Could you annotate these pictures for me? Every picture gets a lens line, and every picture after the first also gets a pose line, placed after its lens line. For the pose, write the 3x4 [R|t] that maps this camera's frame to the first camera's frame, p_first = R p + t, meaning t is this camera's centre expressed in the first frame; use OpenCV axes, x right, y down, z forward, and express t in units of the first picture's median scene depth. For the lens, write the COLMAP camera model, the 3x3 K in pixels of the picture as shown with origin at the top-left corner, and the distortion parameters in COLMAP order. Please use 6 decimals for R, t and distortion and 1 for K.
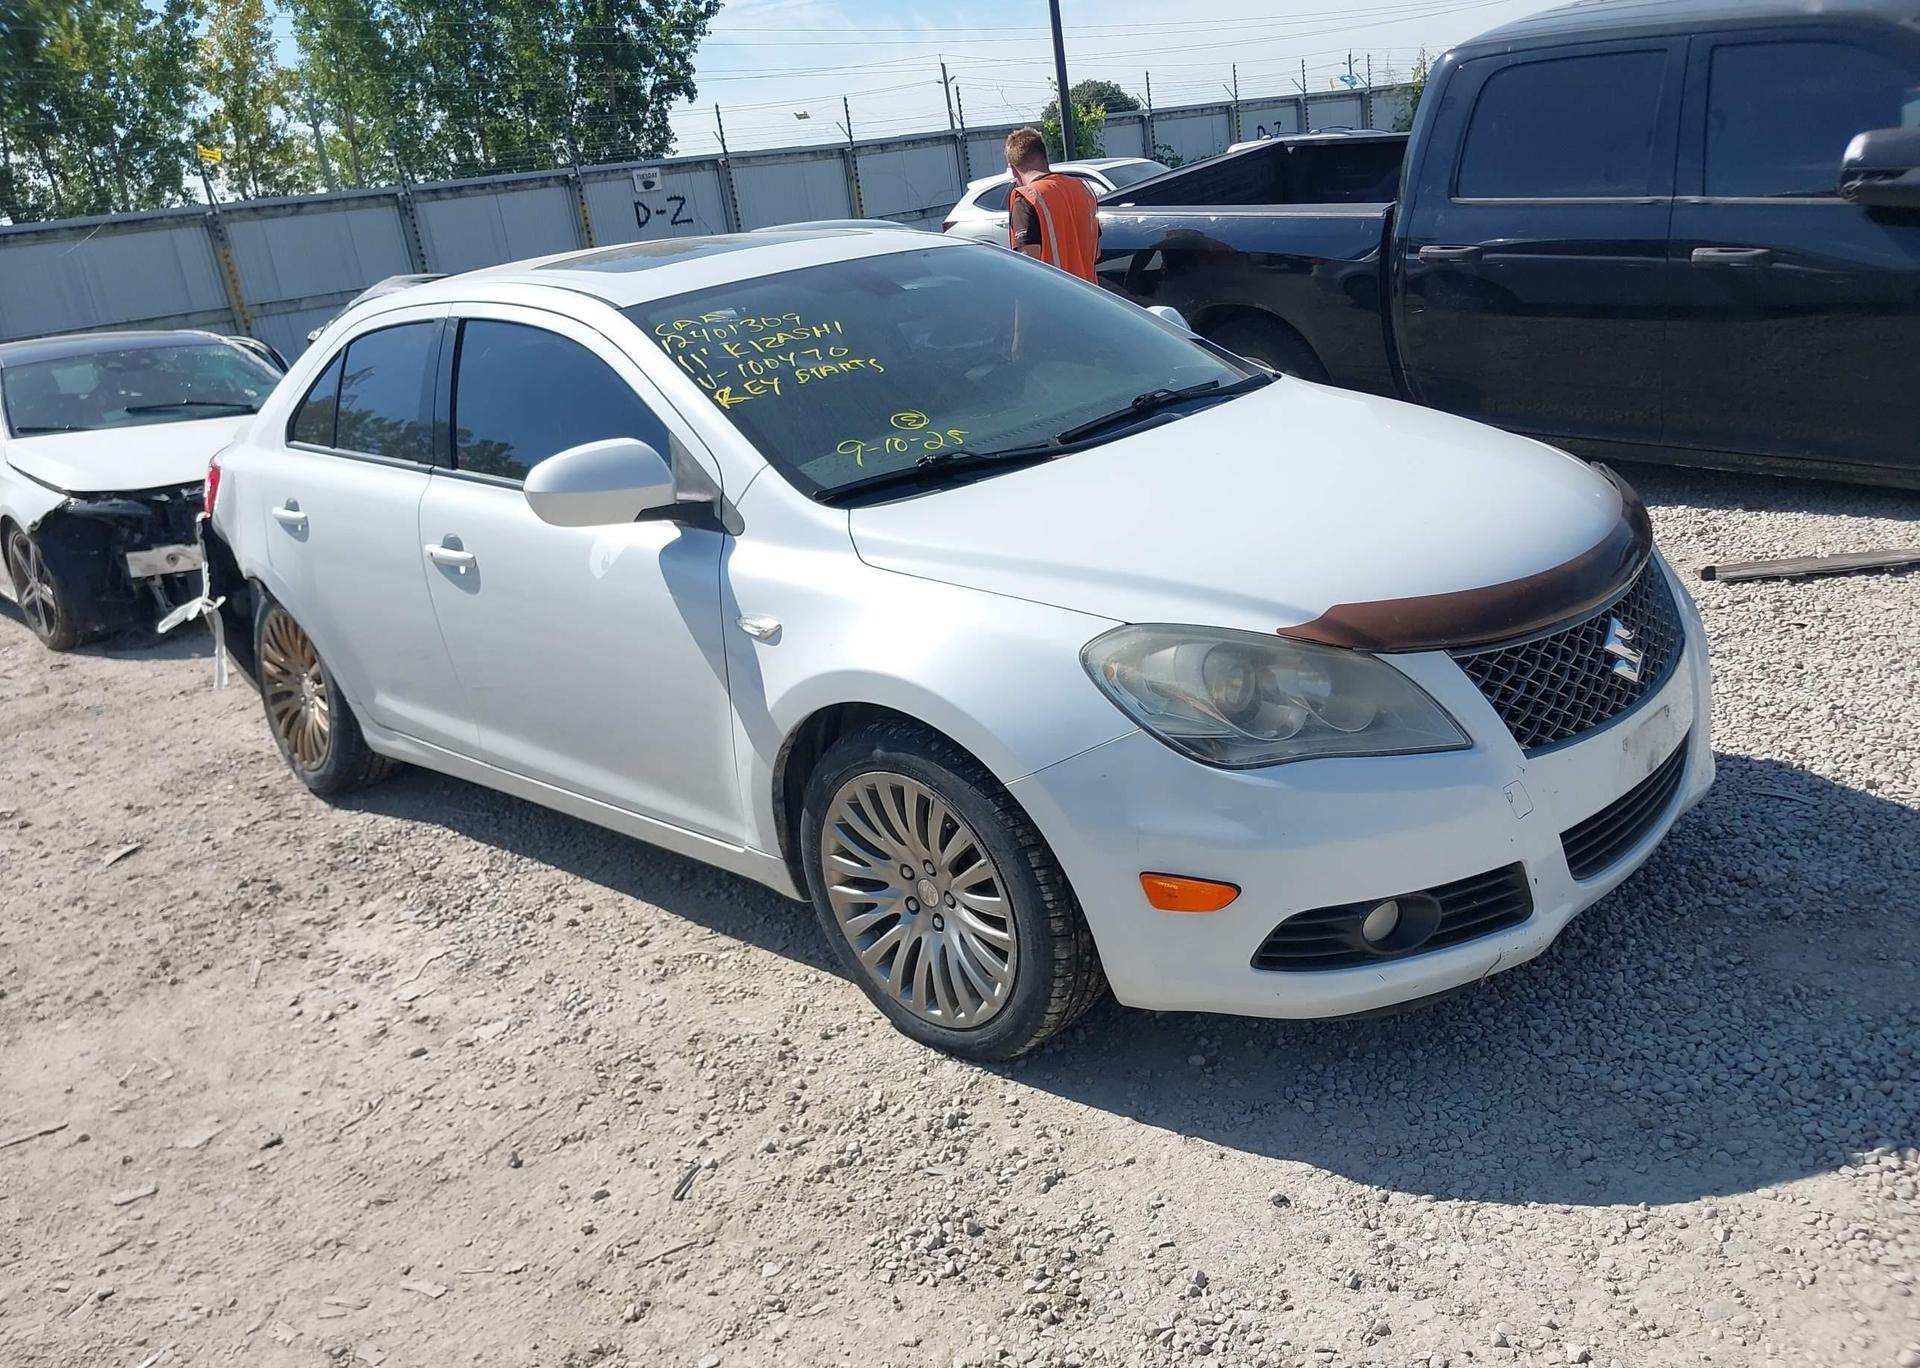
lens RADIAL K [[1492.5, 0, 1004.6], [0, 1492.5, 692.0], [0, 0, 1]] dist [0.051957, -0.086954]
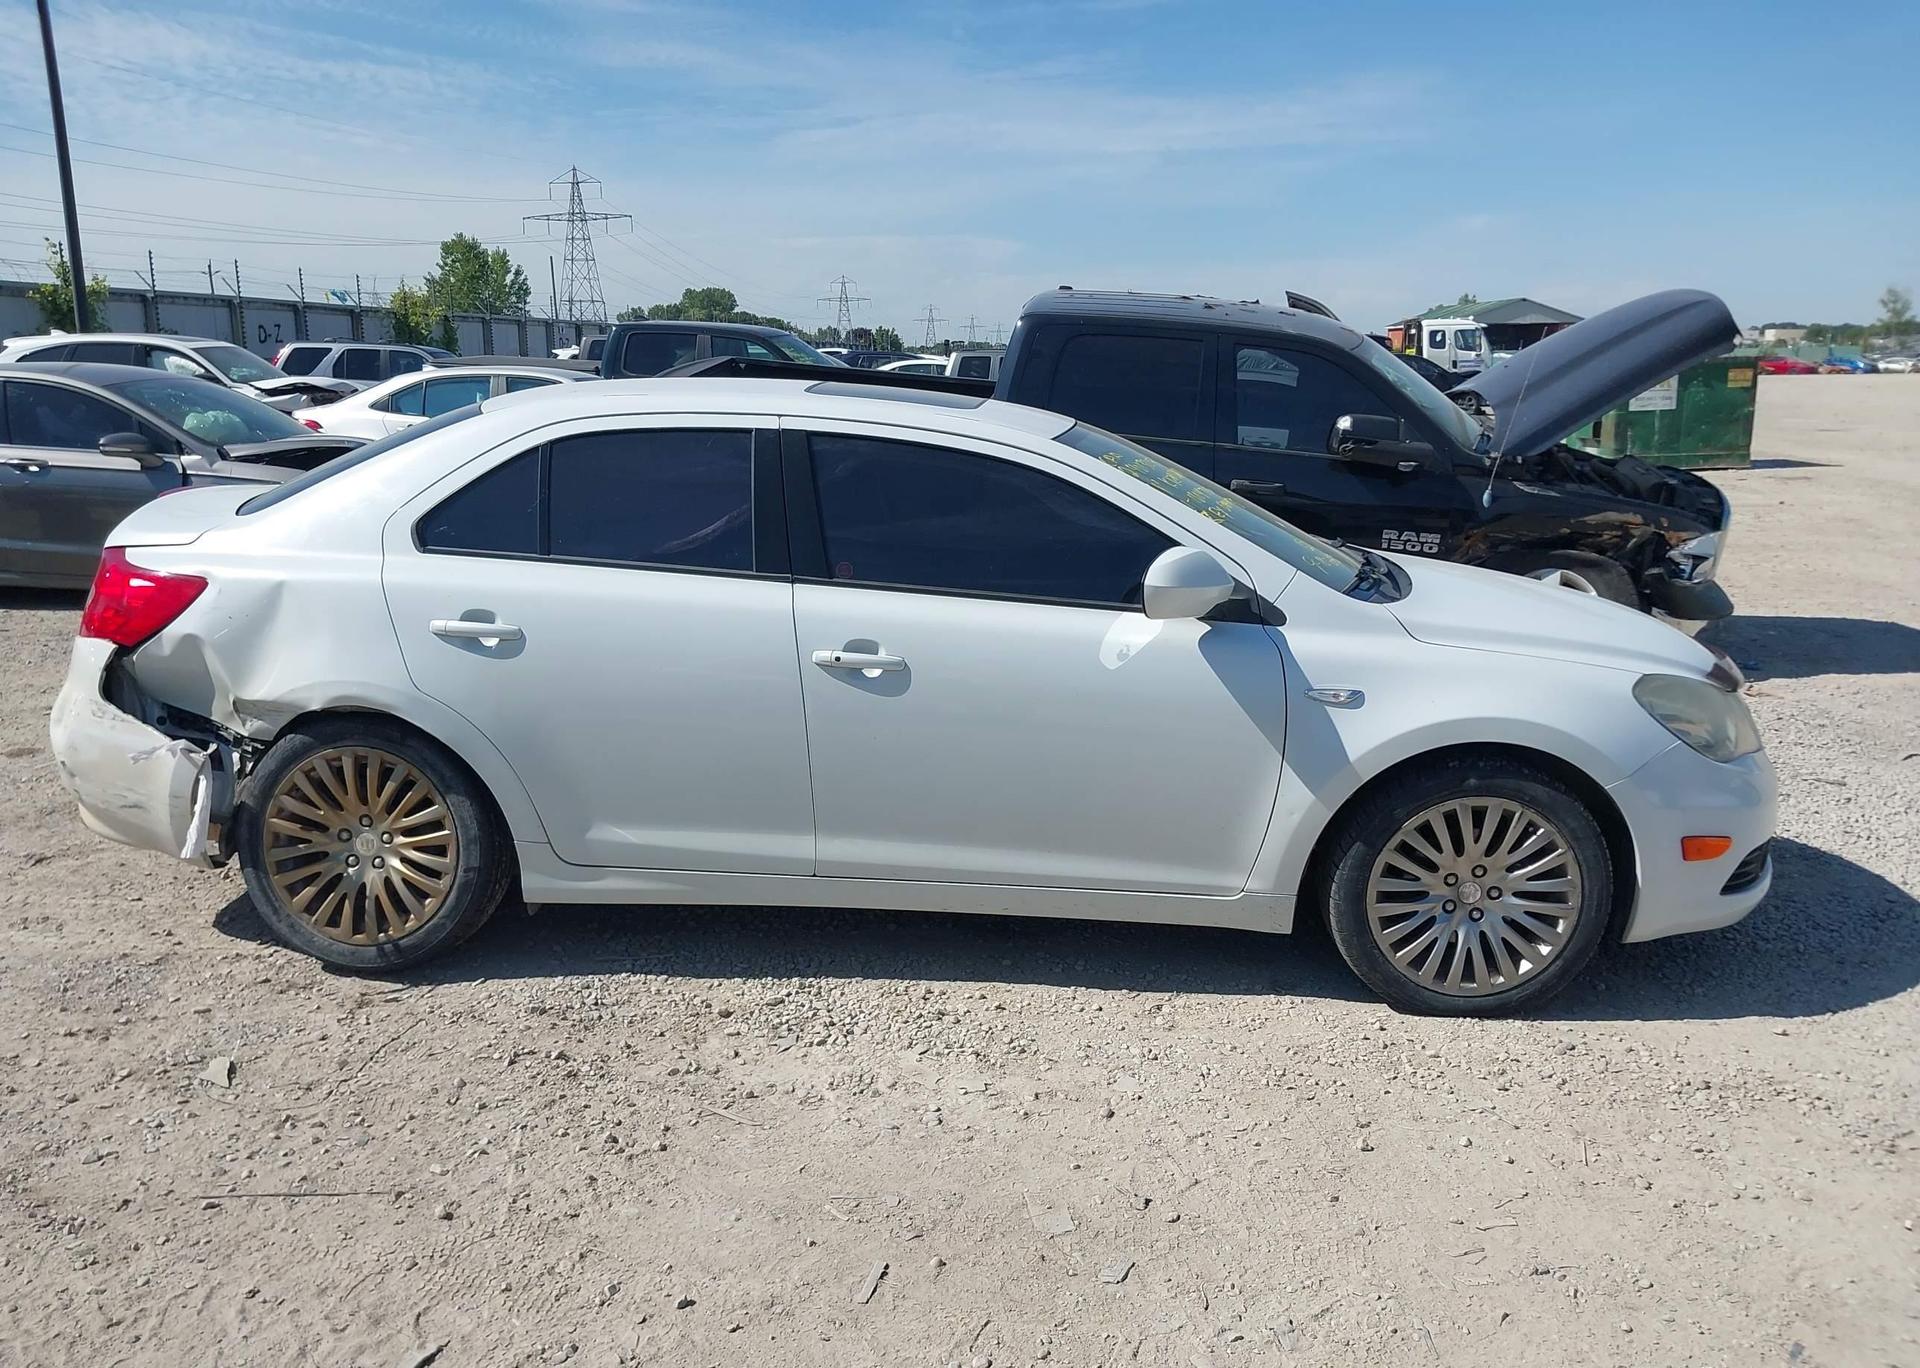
lens RADIAL K [[1479.3, 0, 960.0], [0, 1479.3, 684.0], [0, 0, 1]] dist [-0.000081, -0.003288]
pose [[0.759673, -0.000577, 0.650305, -1.150935], [0.097564, 0.988782, -0.113096, 0.052513], [-0.642945, 0.149363, 0.751208, 0.262567]]
